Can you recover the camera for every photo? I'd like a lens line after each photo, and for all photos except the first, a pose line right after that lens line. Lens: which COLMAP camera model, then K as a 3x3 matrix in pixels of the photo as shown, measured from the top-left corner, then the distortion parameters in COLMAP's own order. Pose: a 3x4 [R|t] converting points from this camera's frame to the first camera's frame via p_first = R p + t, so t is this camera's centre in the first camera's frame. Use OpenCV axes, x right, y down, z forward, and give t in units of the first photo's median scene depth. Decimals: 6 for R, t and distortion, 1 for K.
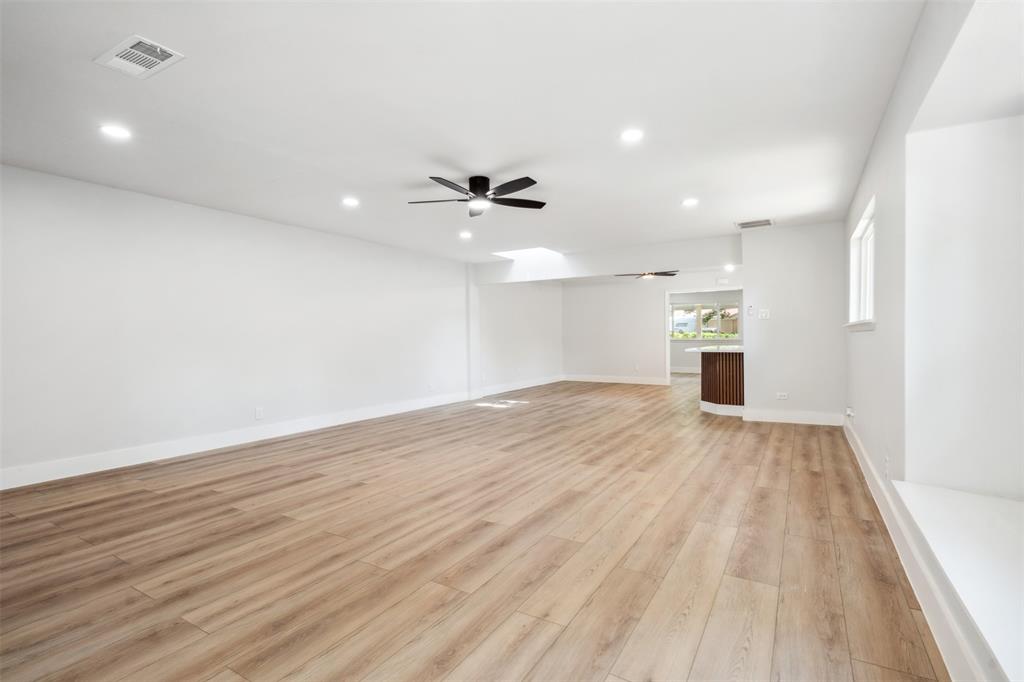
lens RADIAL K [[467.7, 0, 514.2], [0, 467.7, 344.6], [0, 0, 1]] dist [-0.003624, 0.000904]
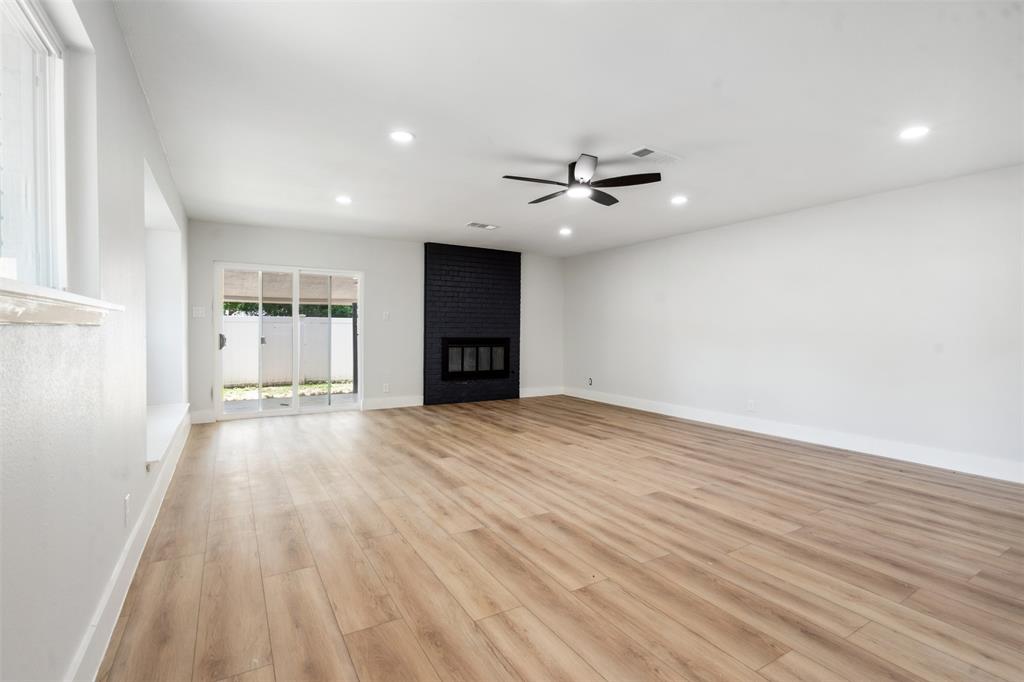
lens RADIAL K [[474.2, 0, 514.8], [0, 474.2, 329.7], [0, 0, 1]] dist [-0.002075, 0.000495]
pose [[-0.455574, 0.000260, -0.890198, 0.884438], [-0.017415, 0.999806, 0.009204, -0.030465], [0.890027, 0.019696, -0.455481, 1.402137]]
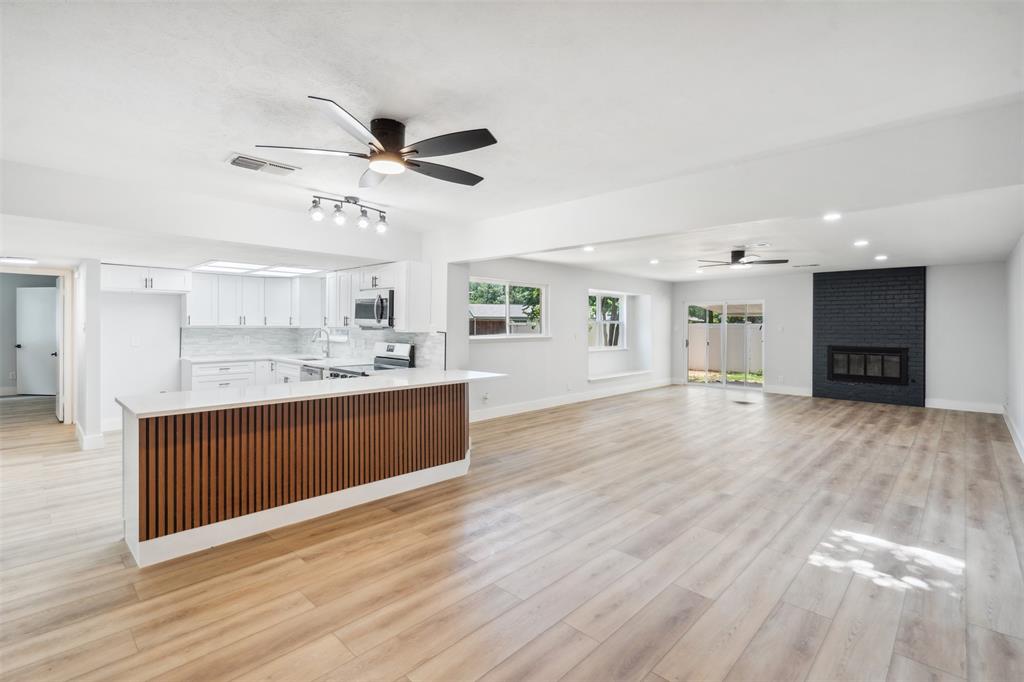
lens RADIAL K [[470.1, 0, 516.0], [0, 470.1, 327.9], [0, 0, 1]] dist [-0.000457, 0.000095]
pose [[-0.977722, 0.001404, 0.209900, 0.366082], [0.005706, 0.999786, 0.019892, -0.124919], [-0.209827, 0.020647, -0.977521, 2.964250]]
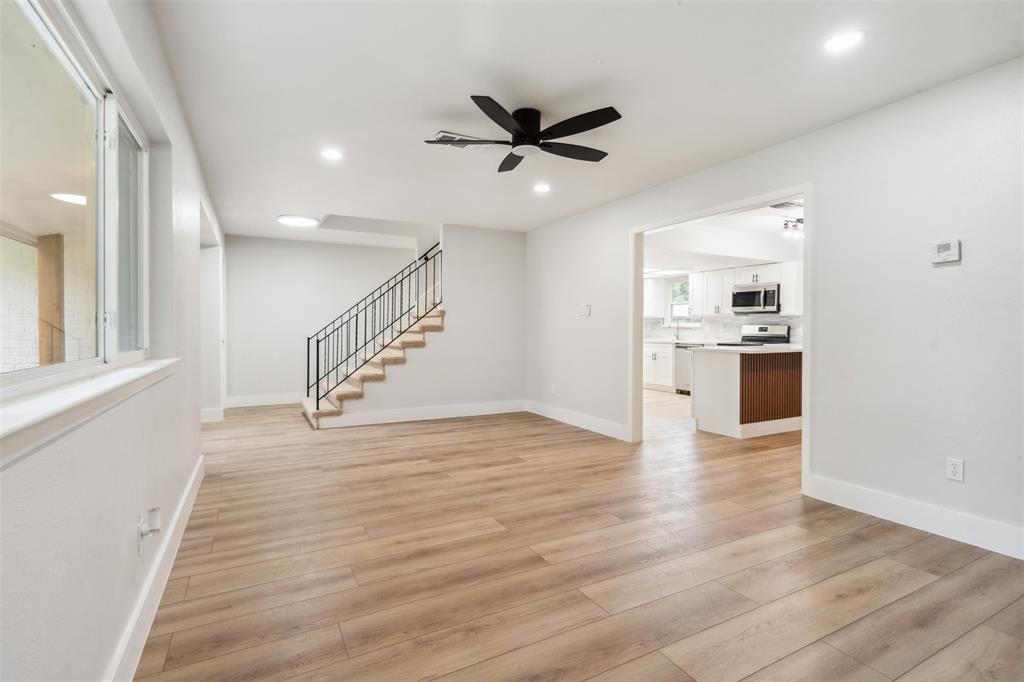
lens RADIAL K [[490.7, 0, 512.4], [0, 490.7, 336.0], [0, 0, 1]] dist [-0.004325, 0.000086]
pose [[-0.862293, 0.002489, 0.506404, 0.935304], [0.017018, 0.999566, 0.024065, -0.070981], [-0.506124, 0.029369, -0.861961, 3.860697]]
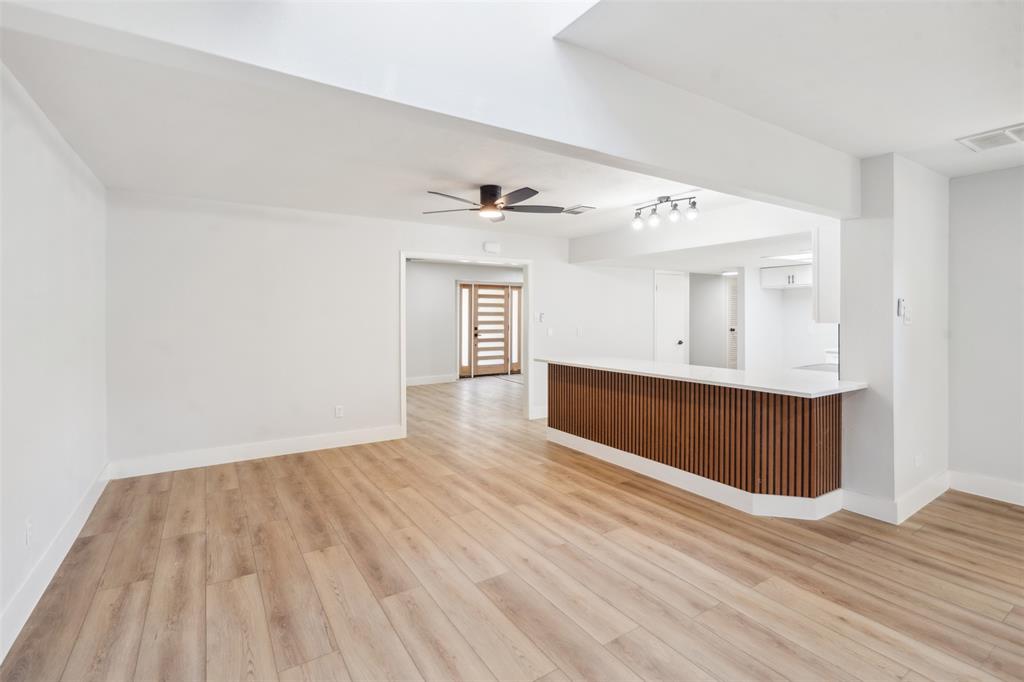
lens RADIAL K [[478.4, 0, 517.9], [0, 478.4, 308.1], [0, 0, 1]] dist [-0.002416, 0.000524]
pose [[0.427877, 0.021547, 0.903580, -0.253336], [0.014702, 0.999418, -0.030794, -0.095750], [-0.903717, 0.026461, 0.427311, 1.851511]]
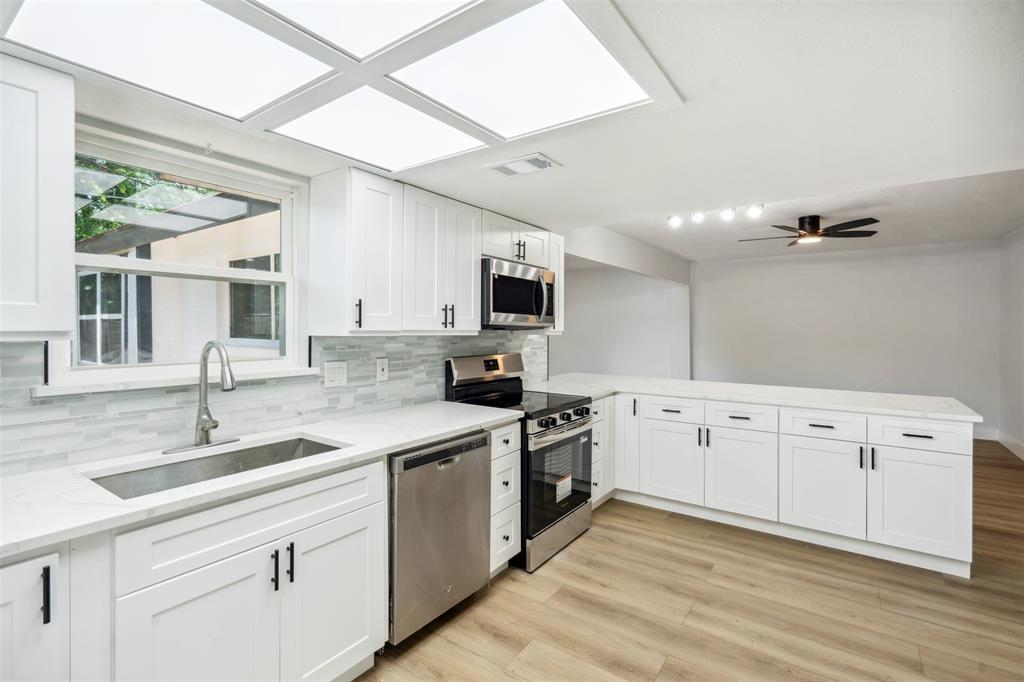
lens RADIAL K [[474.2, 0, 514.8], [0, 474.2, 329.7], [0, 0, 1]] dist [-0.002075, 0.000495]
pose [[-0.064855, 0.017142, -0.997747, 1.934269], [-0.020089, 0.999627, 0.018480, -0.114290], [0.997692, 0.021243, -0.064486, 1.690037]]
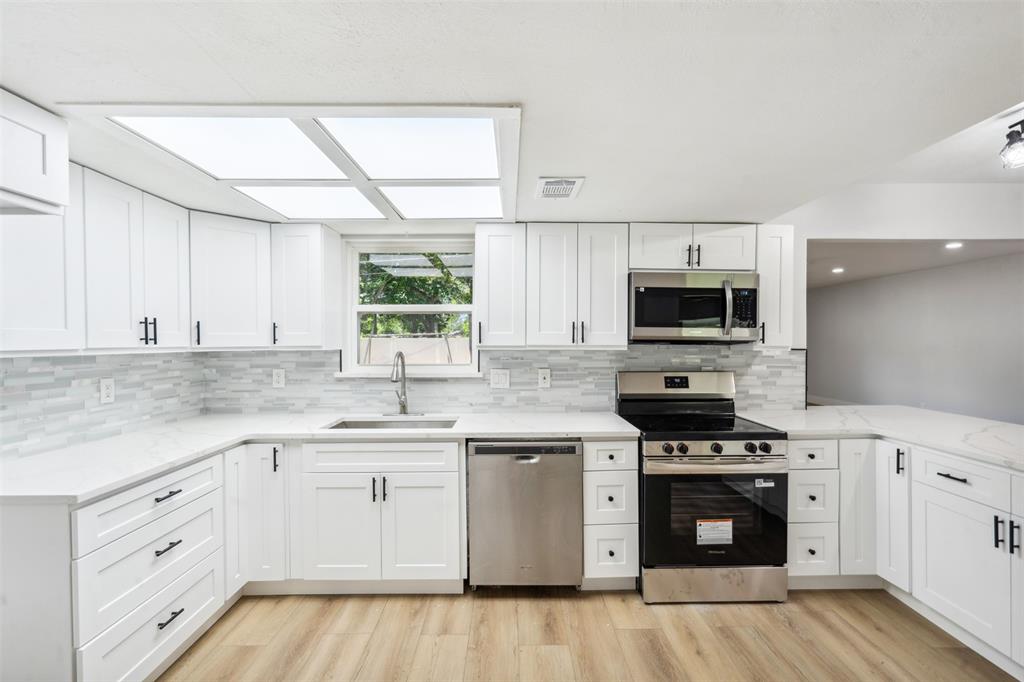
lens RADIAL K [[467.7, 0, 514.2], [0, 467.7, 344.6], [0, 0, 1]] dist [-0.003624, 0.000904]
pose [[-0.846469, 0.019238, -0.532090, 1.730130], [0.005187, 0.999598, 0.027889, -0.120871], [0.532413, 0.020847, -0.846228, 2.123142]]
